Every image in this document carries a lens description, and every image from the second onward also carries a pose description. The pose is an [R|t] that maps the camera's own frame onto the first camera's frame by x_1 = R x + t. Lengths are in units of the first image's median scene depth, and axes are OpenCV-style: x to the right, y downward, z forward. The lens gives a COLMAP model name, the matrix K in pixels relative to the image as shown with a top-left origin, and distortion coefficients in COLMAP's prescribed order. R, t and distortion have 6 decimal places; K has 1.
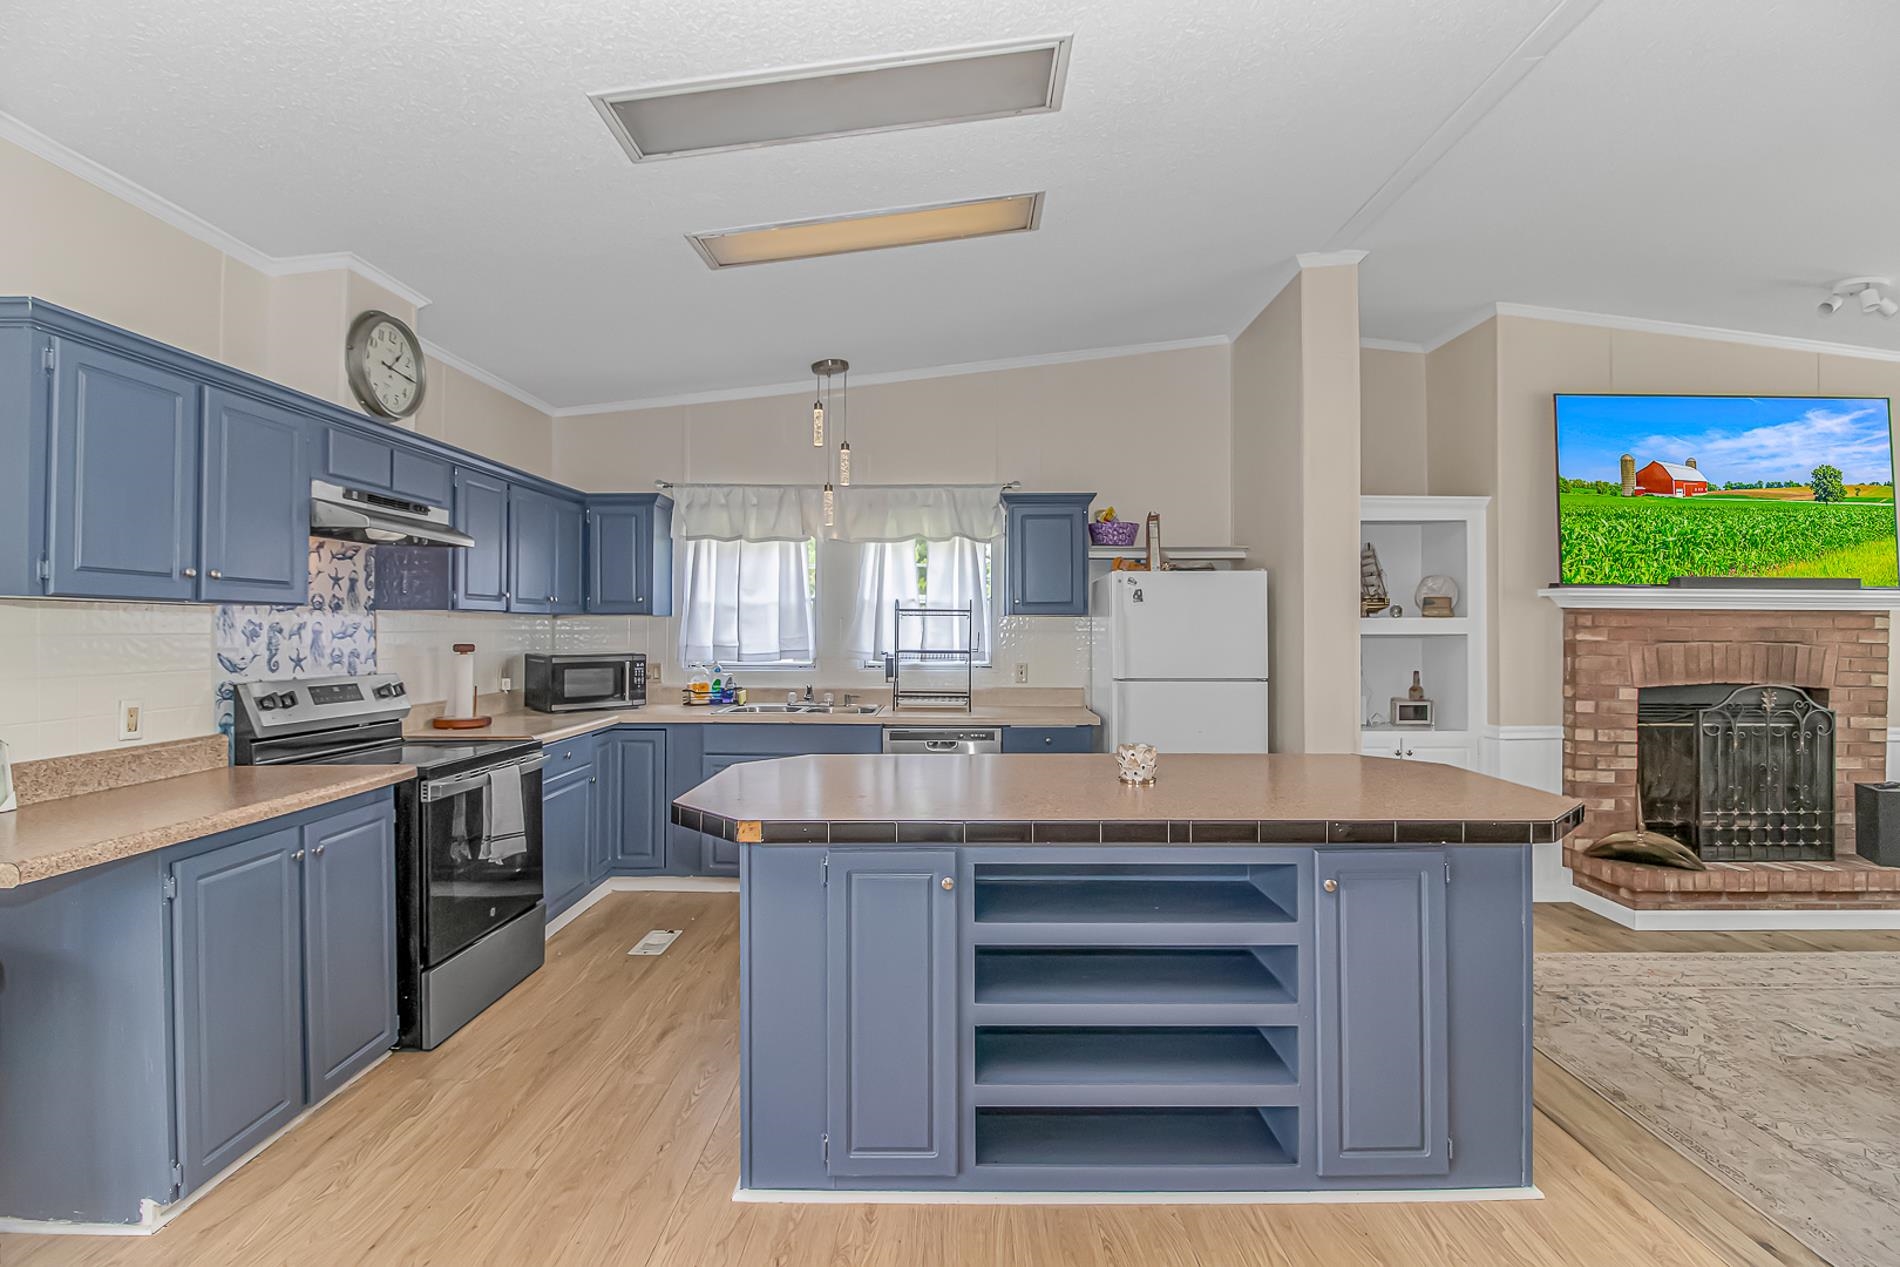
lens RADIAL K [[886.9, 0, 947.7], [0, 886.9, 626.3], [0, 0, 1]] dist [-0.008002, -0.005809]
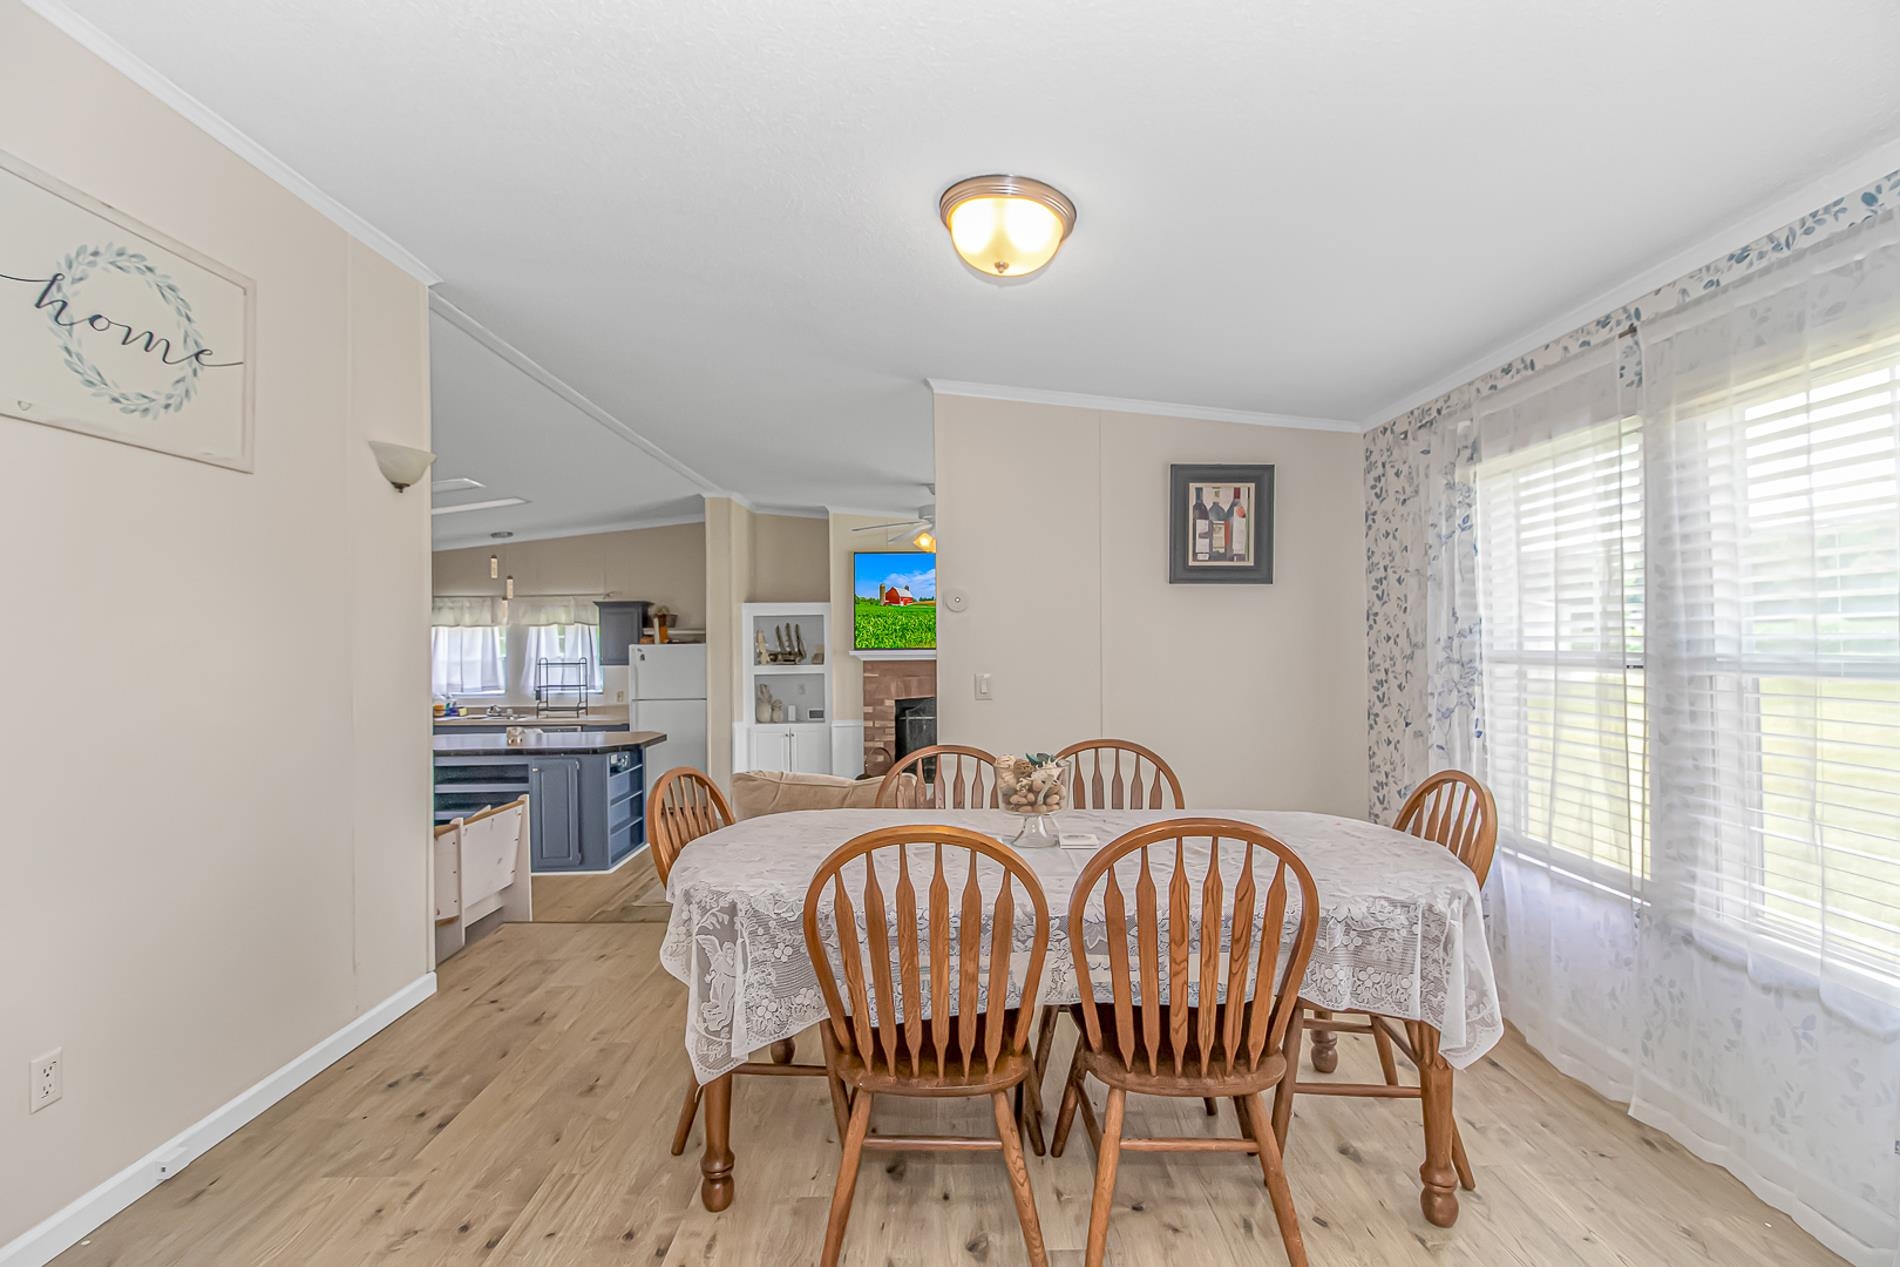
lens RADIAL K [[886.9, 0, 950.6], [0, 886.9, 641.2], [0, 0, 1]] dist [-0.008002, -0.005809]
pose [[0.999374, -0.015255, 0.031912, 0.869480], [0.015248, 0.999884, 0.000457, -0.063184], [-0.031915, 0.000030, 0.999491, -1.035412]]
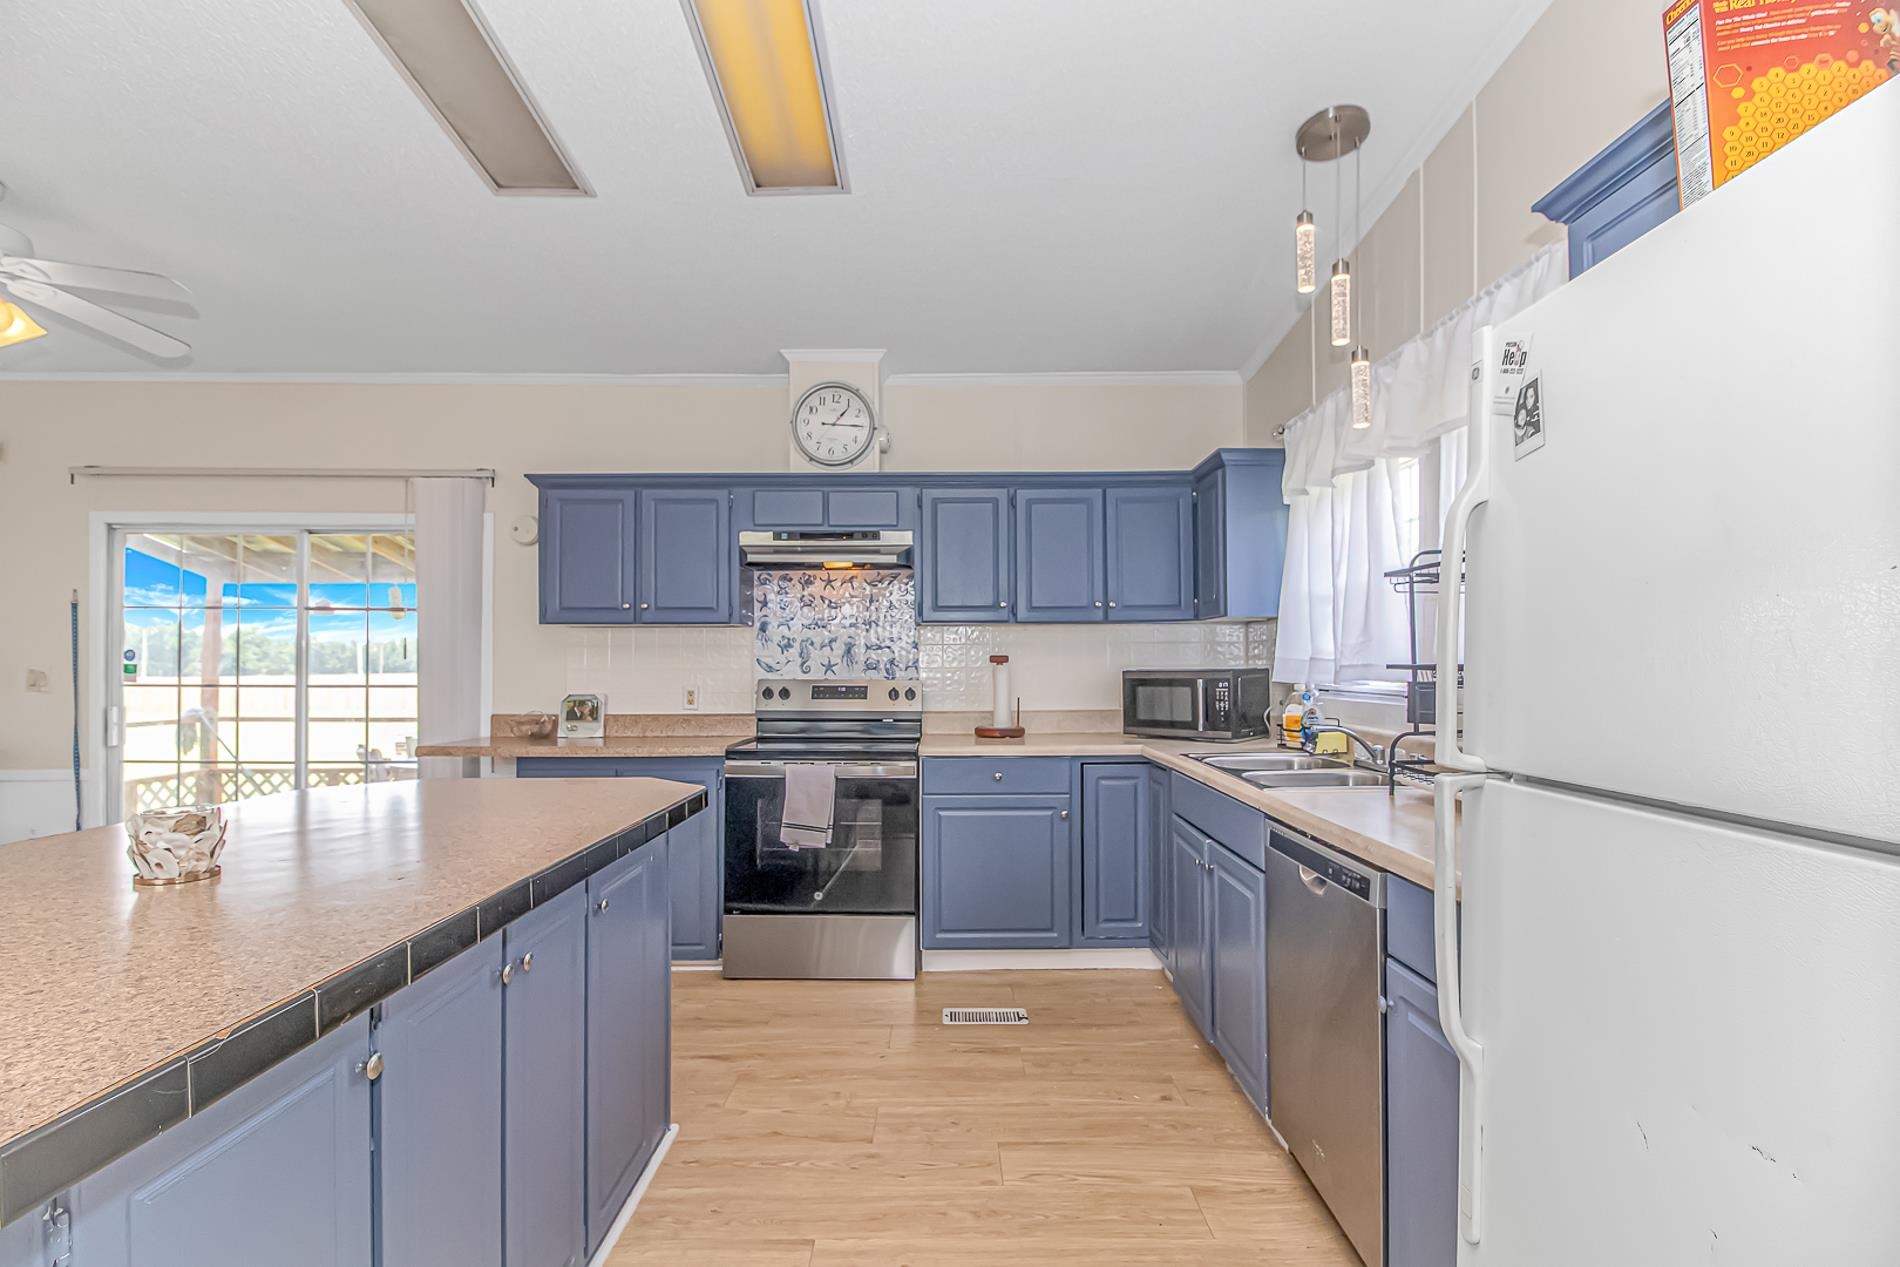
lens RADIAL K [[886.9, 0, 932.2], [0, 886.9, 657.5], [0, 0, 1]] dist [-0.008002, -0.005809]
pose [[0.015452, -0.010975, -0.999820, 0.453638], [0.005023, 0.999928, -0.010898, 0.031978], [0.999868, -0.004854, 0.015506, 0.869692]]
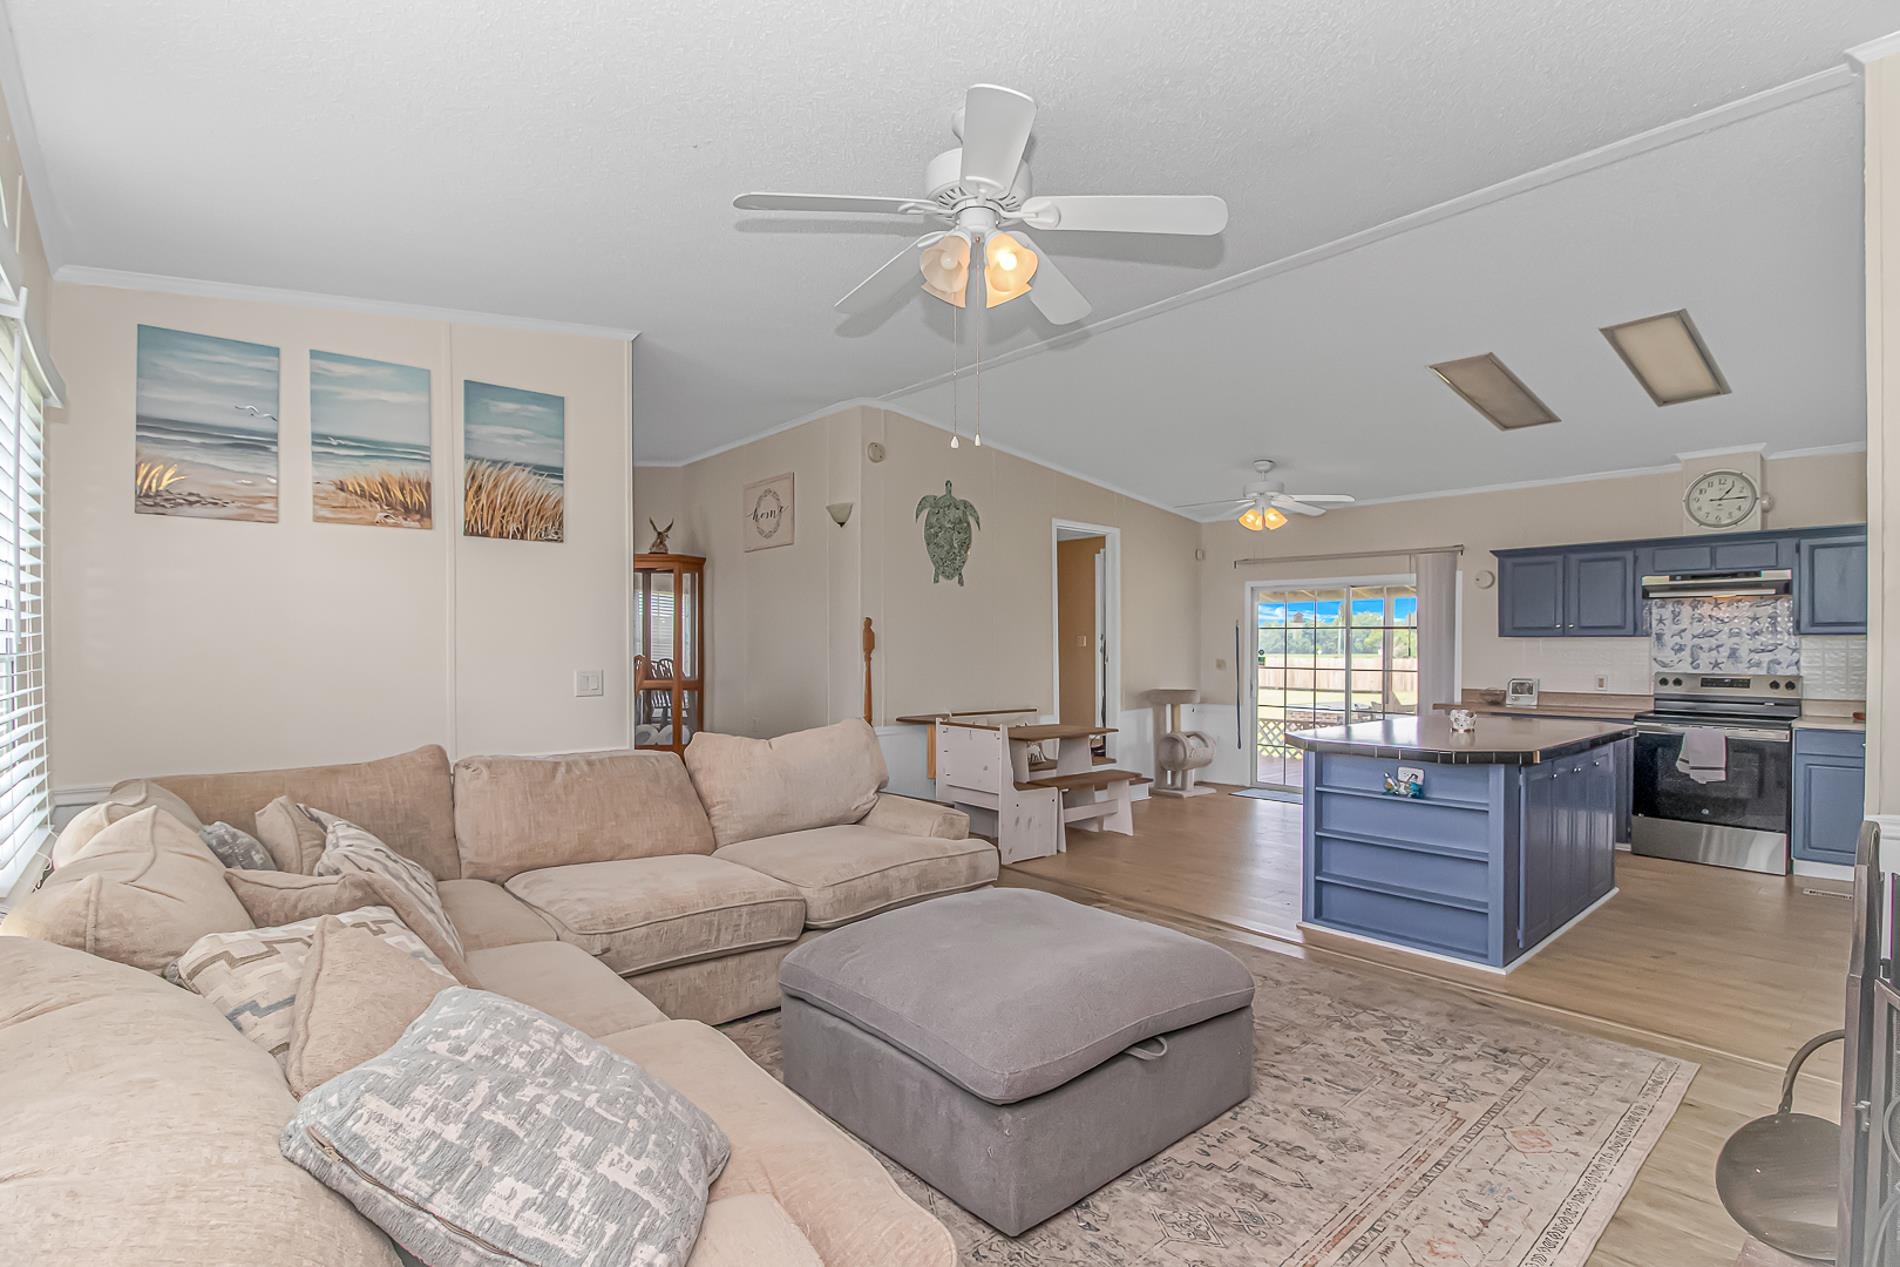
lens RADIAL K [[886.9, 0, 967.4], [0, 886.9, 652.0], [0, 0, 1]] dist [-0.008002, -0.005809]
pose [[-0.728397, 0.001577, -0.685154, 1.308754], [-0.000015, 0.999997, 0.002317, 0.007454], [0.685156, 0.001698, -0.728395, 0.974915]]
